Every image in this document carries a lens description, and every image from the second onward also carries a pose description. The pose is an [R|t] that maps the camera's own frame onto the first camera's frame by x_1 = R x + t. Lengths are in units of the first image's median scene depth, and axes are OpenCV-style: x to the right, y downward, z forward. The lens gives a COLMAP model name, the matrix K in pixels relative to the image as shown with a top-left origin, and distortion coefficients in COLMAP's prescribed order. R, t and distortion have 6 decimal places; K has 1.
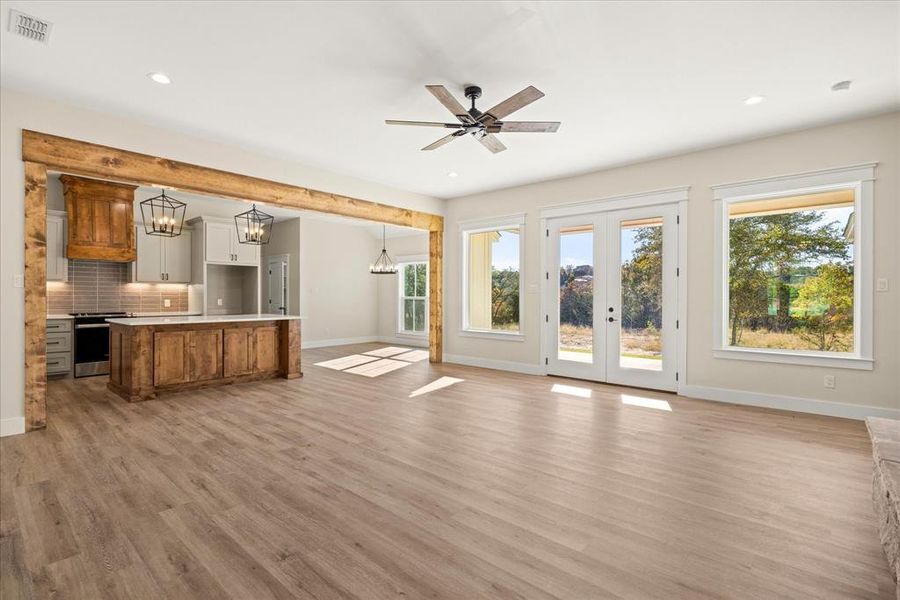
lens RADIAL K [[427.6, 0, 445.2], [0, 427.6, 299.3], [0, 0, 1]] dist [-0.002410, -0.000110]
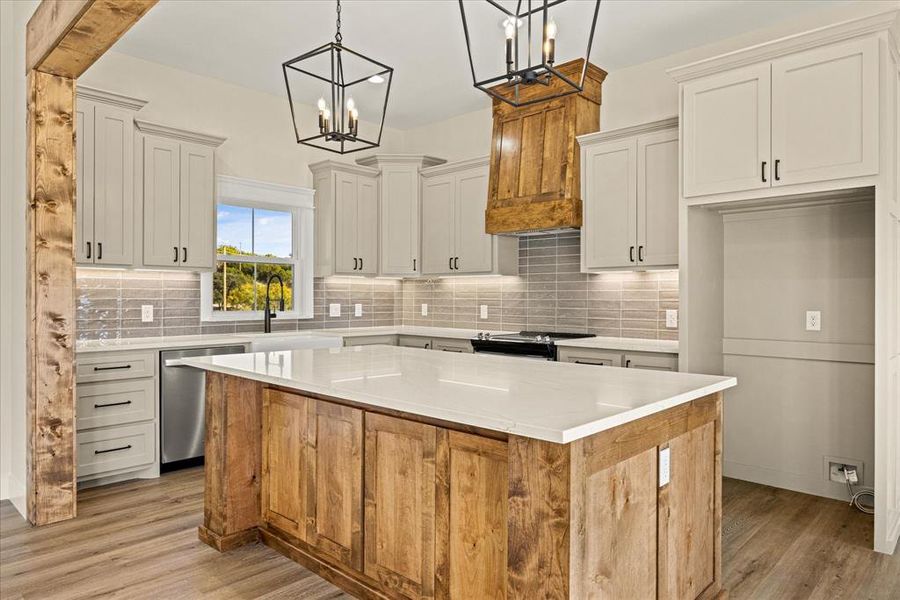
lens RADIAL K [[579.1, 0, 450.0], [0, 579.1, 300.0], [0, 0, 1]] dist [-0.001510, -0.000494]
pose [[-0.037703, 0.000087, -0.999289, -0.105912], [-0.011455, 0.999934, 0.000519, -0.007629], [0.999223, 0.011466, -0.037699, 0.960101]]
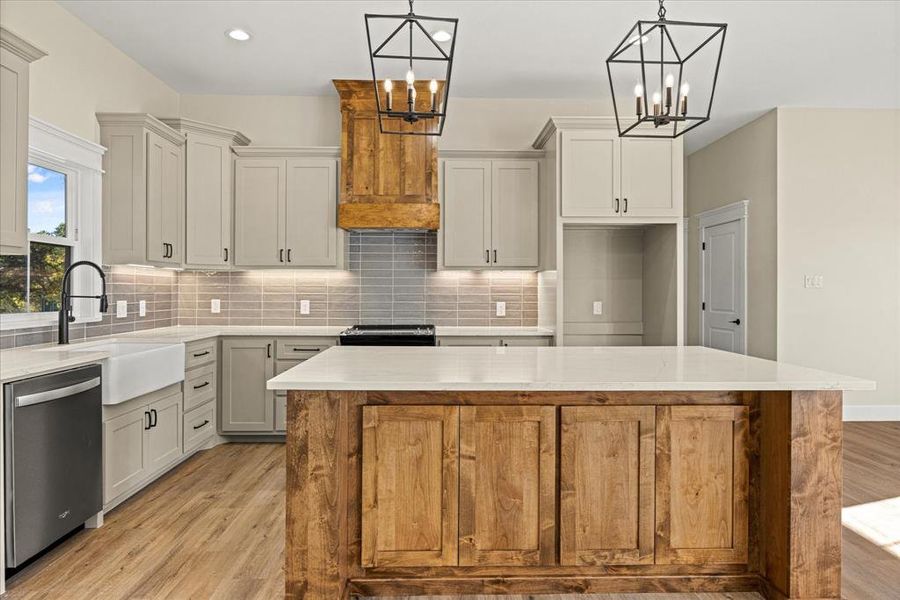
lens RADIAL K [[538.7, 0, 447.6], [0, 538.7, 293.2], [0, 0, 1]] dist [-0.008669, -0.000955]
pose [[0.680520, -0.000670, -0.732729, -0.262763], [-0.005483, 0.999967, -0.006007, -0.006519], [0.732709, 0.008106, 0.680494, 0.610334]]
